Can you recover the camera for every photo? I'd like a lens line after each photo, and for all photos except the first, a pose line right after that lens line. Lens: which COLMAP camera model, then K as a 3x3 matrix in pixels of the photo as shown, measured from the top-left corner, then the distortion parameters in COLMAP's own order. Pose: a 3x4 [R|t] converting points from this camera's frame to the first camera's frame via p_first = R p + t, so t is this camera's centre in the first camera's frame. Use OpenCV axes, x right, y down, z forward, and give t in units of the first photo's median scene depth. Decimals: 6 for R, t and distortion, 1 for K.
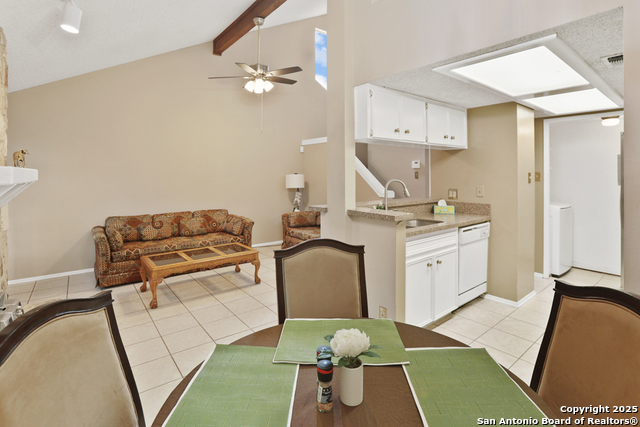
lens RADIAL K [[316.2, 0, 325.9], [0, 316.2, 173.6], [0, 0, 1]] dist [-0.027167, 0.001795]
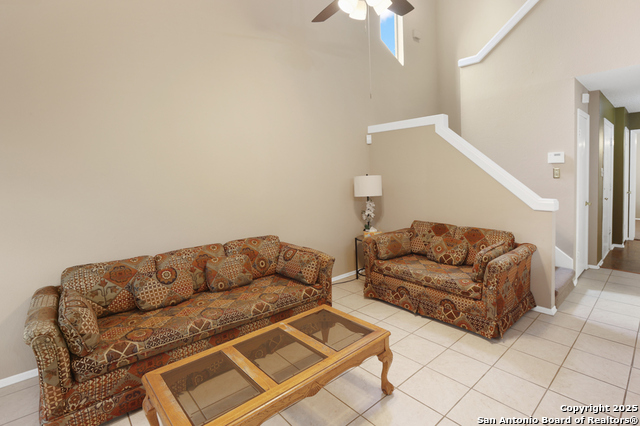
lens RADIAL K [[315.6, 0, 342.0], [0, 315.6, 191.7], [0, 0, 1]] dist [-0.023979, 0.006010]
pose [[0.996714, -0.026799, 0.076441, -0.259957], [0.022468, 0.998124, 0.056956, -0.004567], [-0.077824, -0.055052, 0.995446, 0.425955]]
